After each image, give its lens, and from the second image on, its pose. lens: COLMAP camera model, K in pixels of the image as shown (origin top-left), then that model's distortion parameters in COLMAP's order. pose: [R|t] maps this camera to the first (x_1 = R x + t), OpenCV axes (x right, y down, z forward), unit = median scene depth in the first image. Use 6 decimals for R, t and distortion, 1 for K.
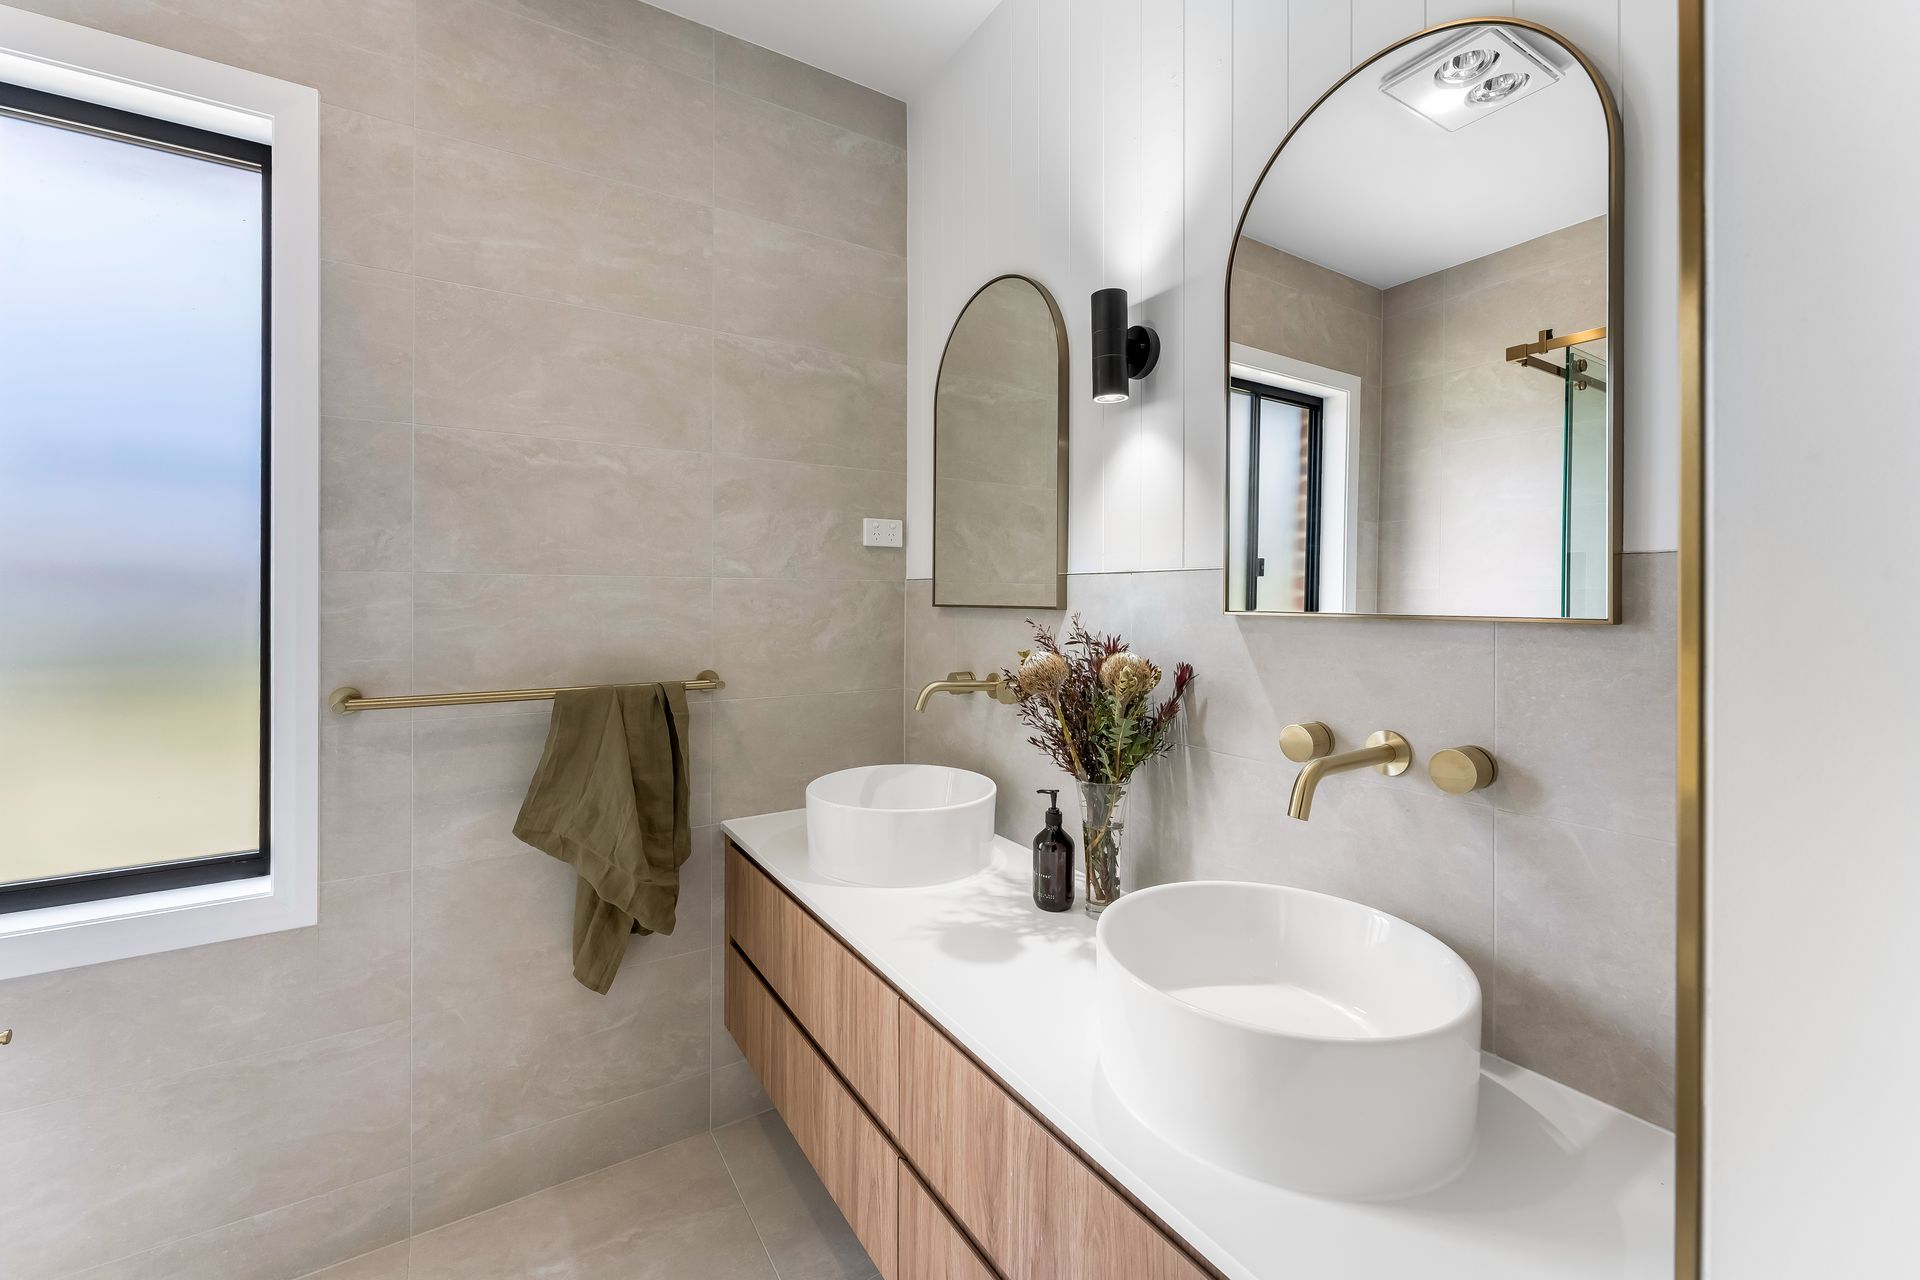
lens RADIAL K [[772.9, 0, 941.6], [0, 772.9, 595.1], [0, 0, 1]] dist [0.001604, 0.000116]
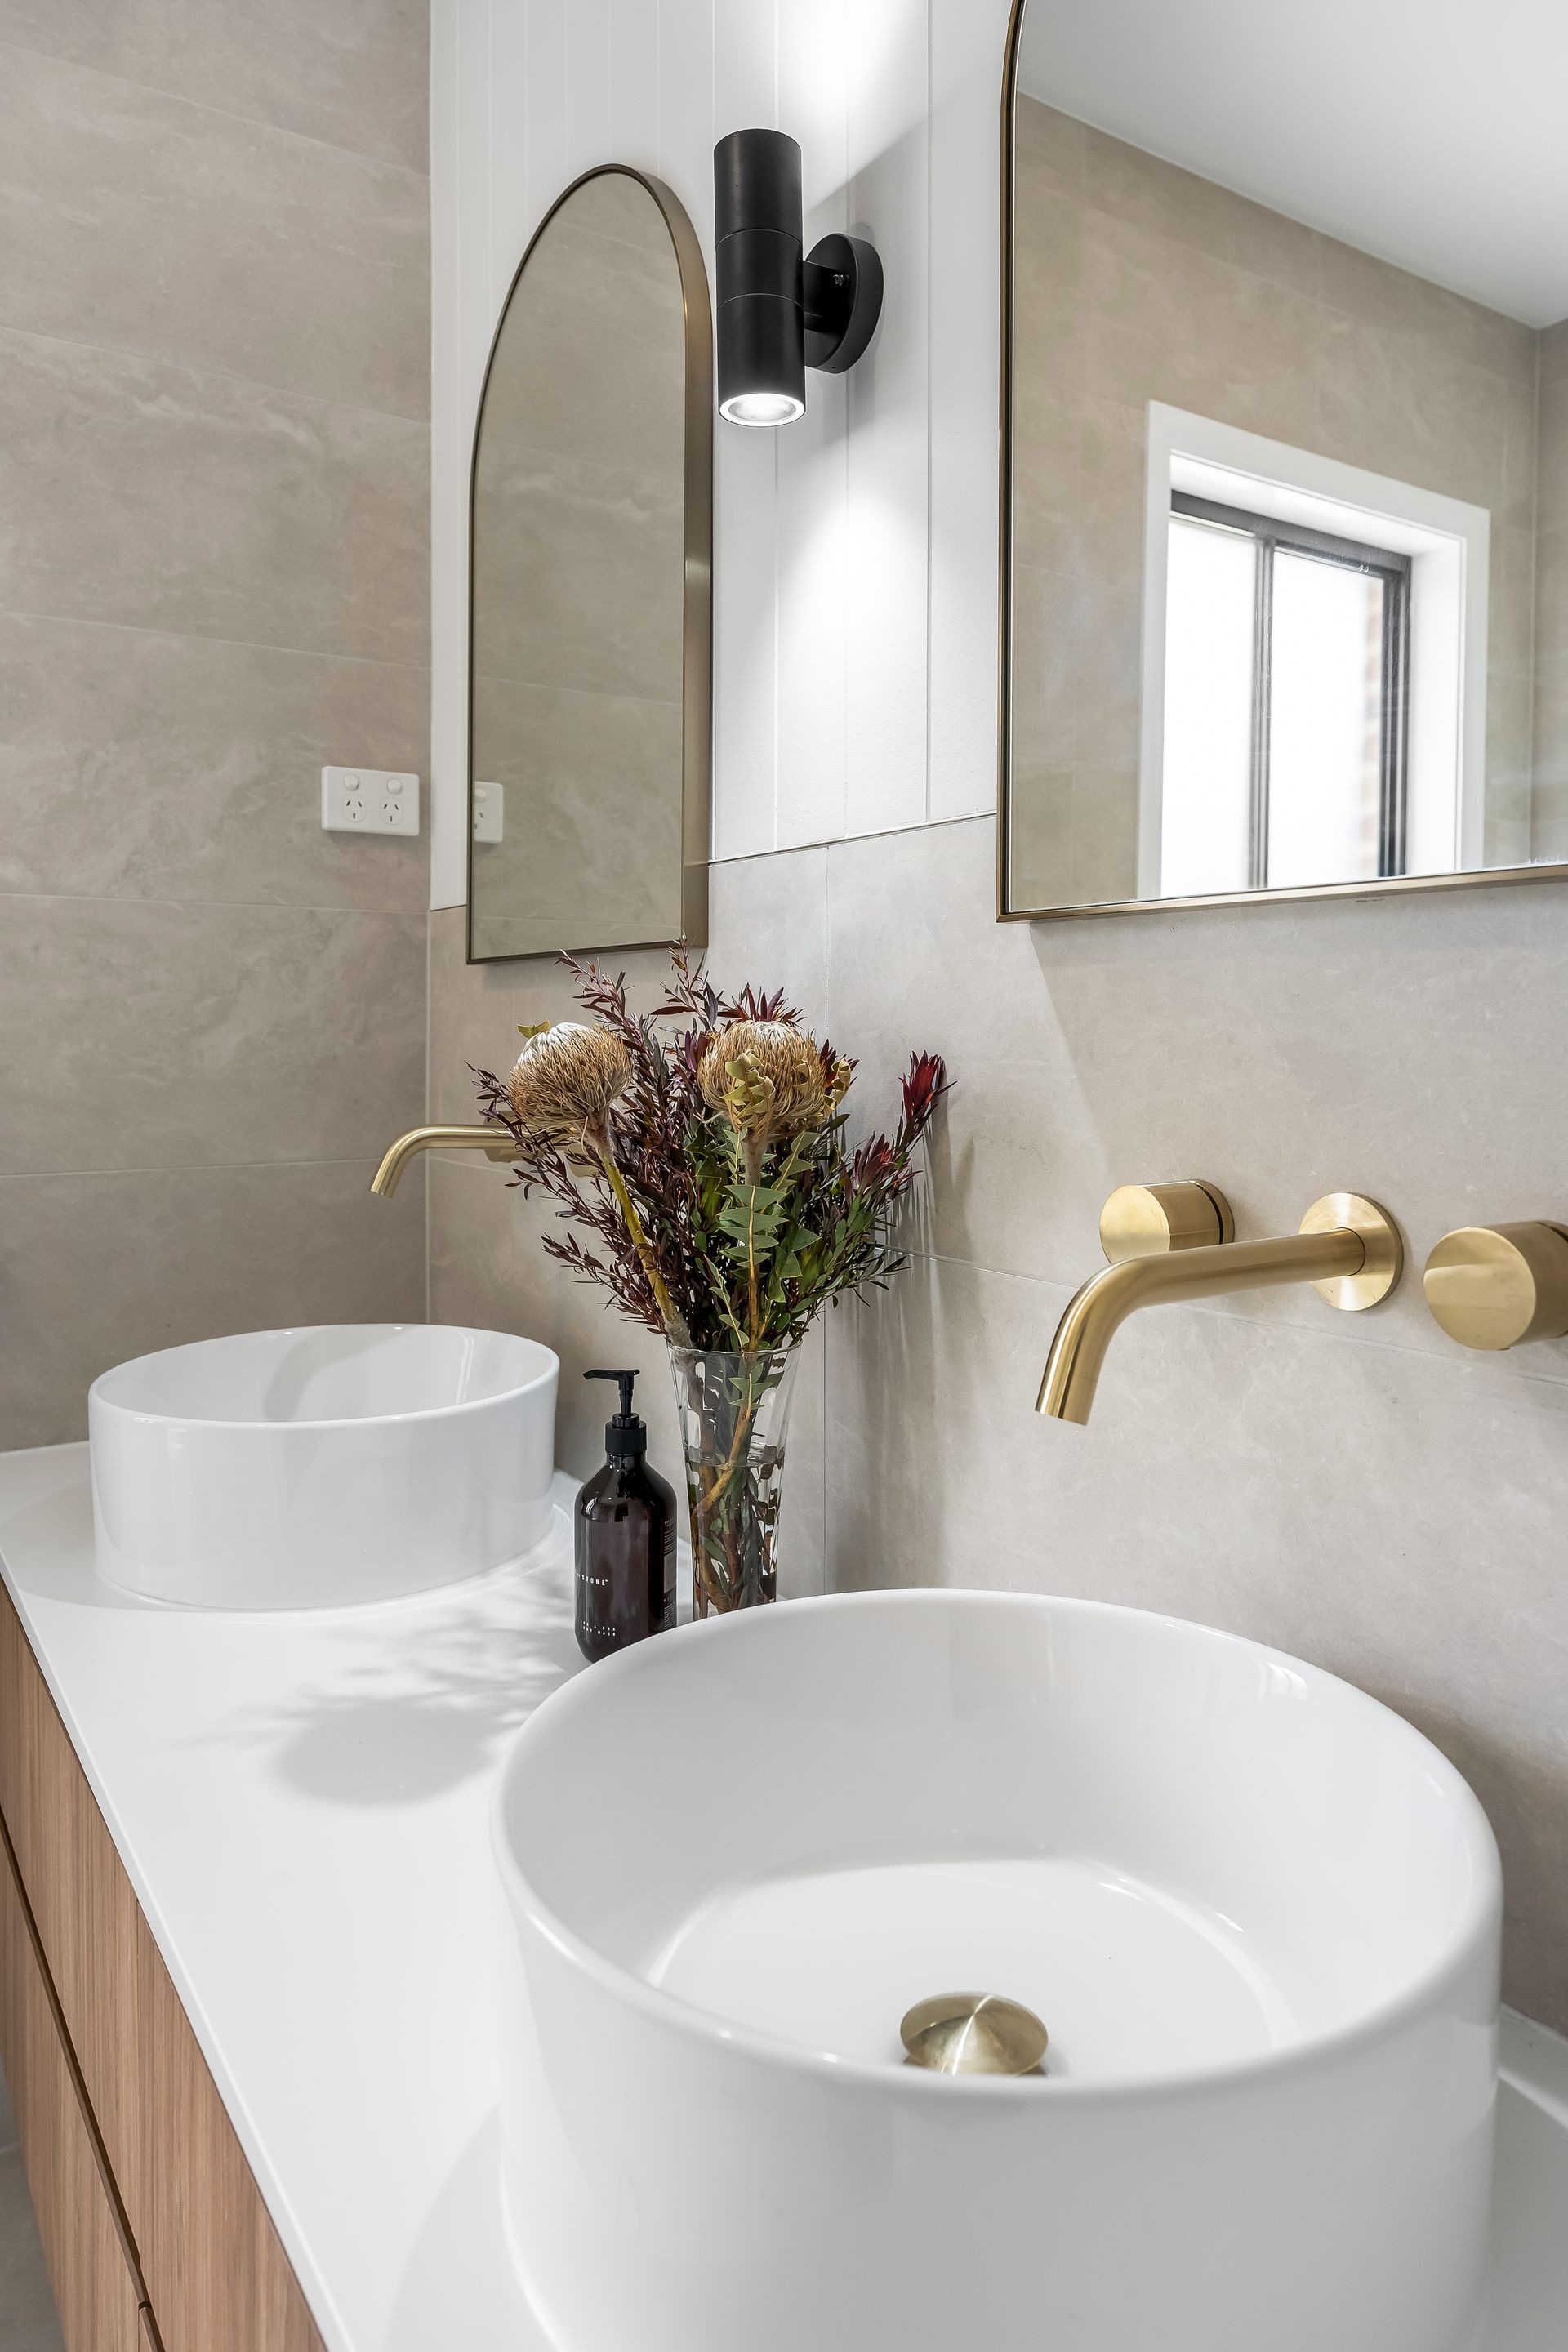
lens RADIAL K [[1530.4, 0, 786.4], [0, 1530.4, 1035.8], [0, 0, 1]] dist [-0.001213, -0.000697]
pose [[0.999562, -0.000572, 0.029581, 0.206260], [0.000269, 0.999948, 0.010243, 0.066927], [-0.029585, -0.010231, 0.999510, 0.190094]]
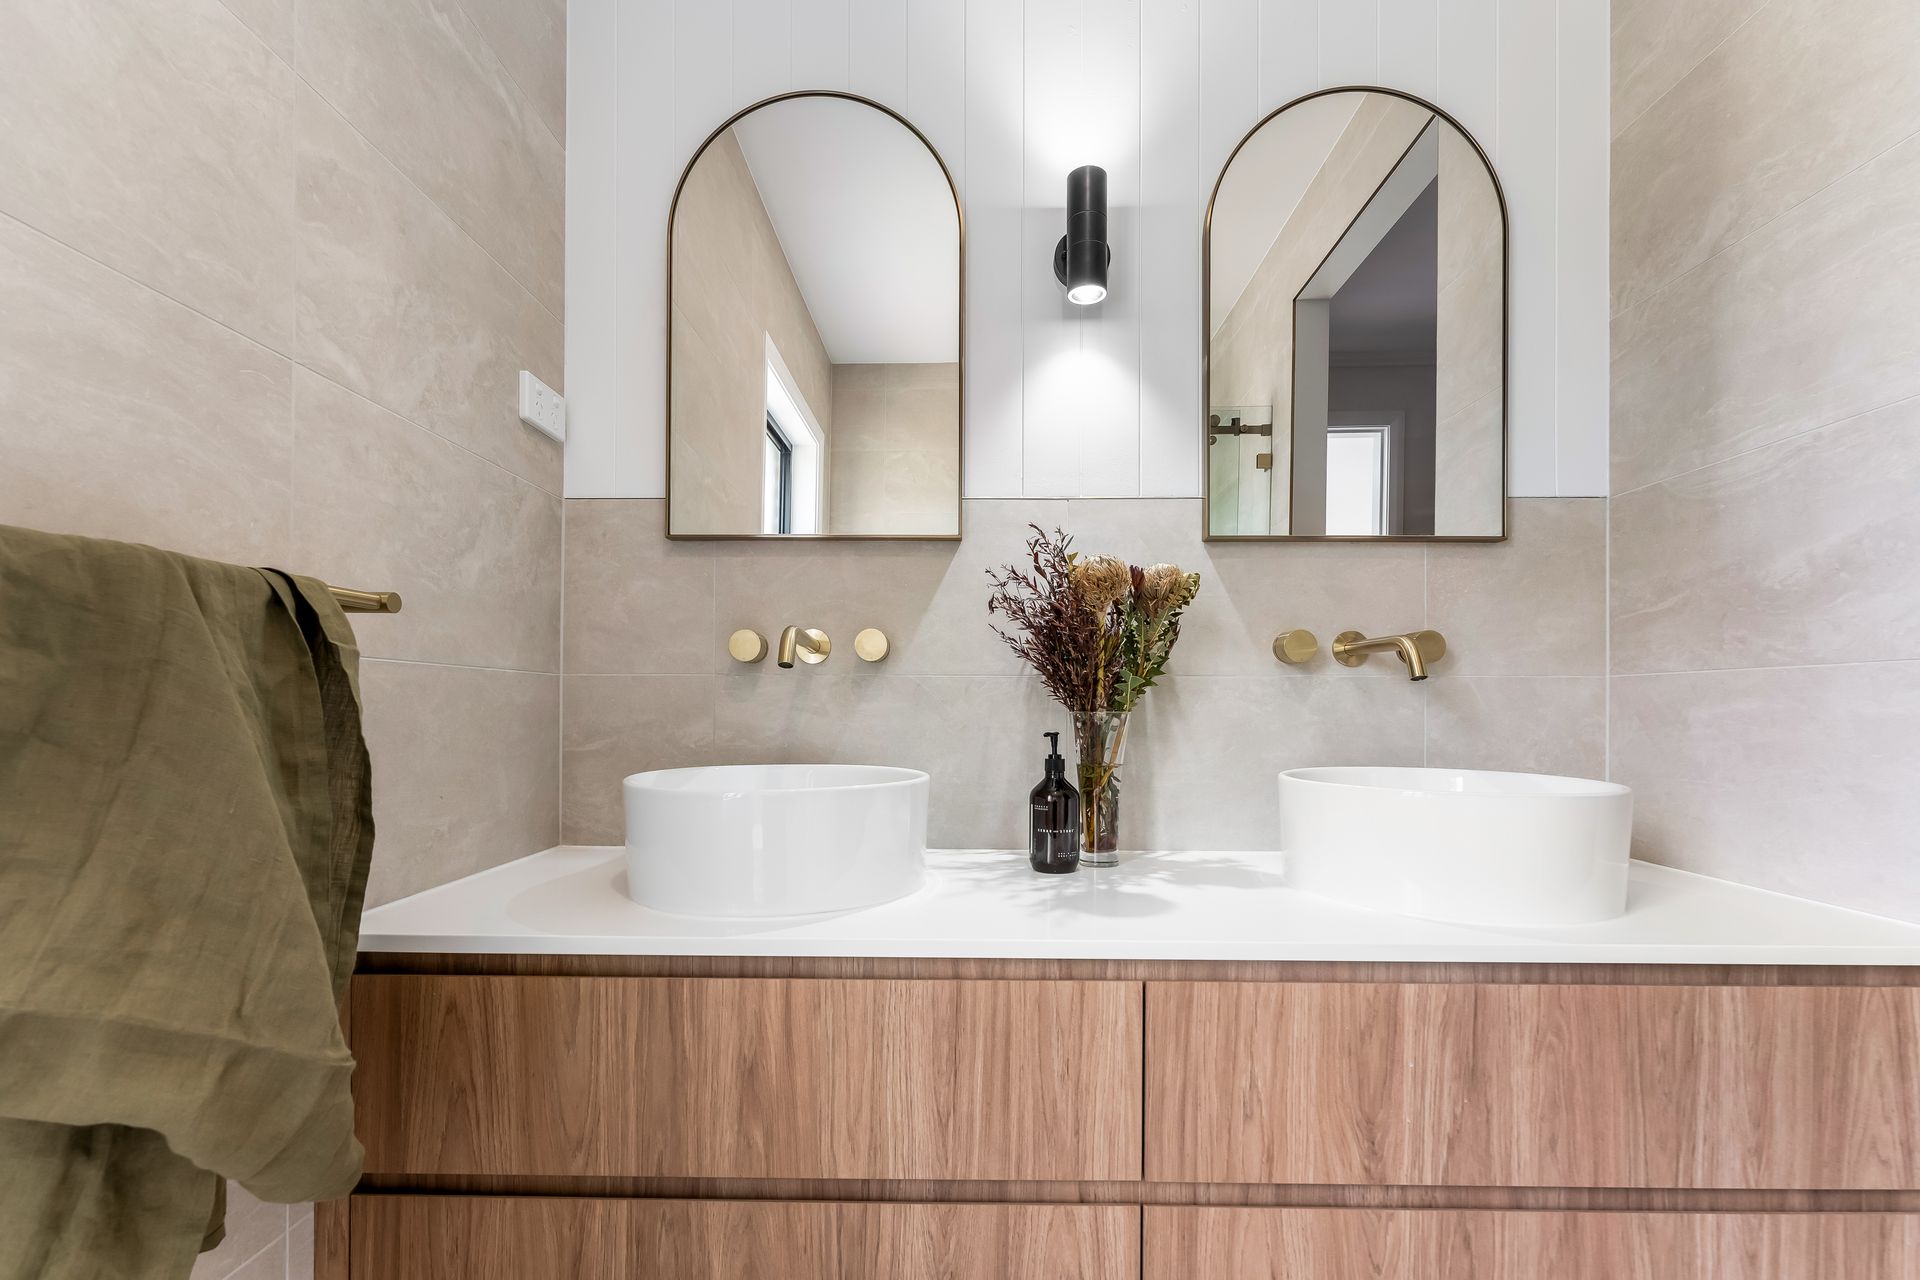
lens RADIAL K [[787.6, 0, 966.5], [0, 787.6, 698.8], [0, 0, 1]] dist [0.001296, -0.000132]
pose [[0.545043, 0.009536, 0.838354, -0.621921], [-0.007342, 0.999951, -0.006601, 0.221969], [-0.838376, -0.002557, 0.545087, 0.614139]]
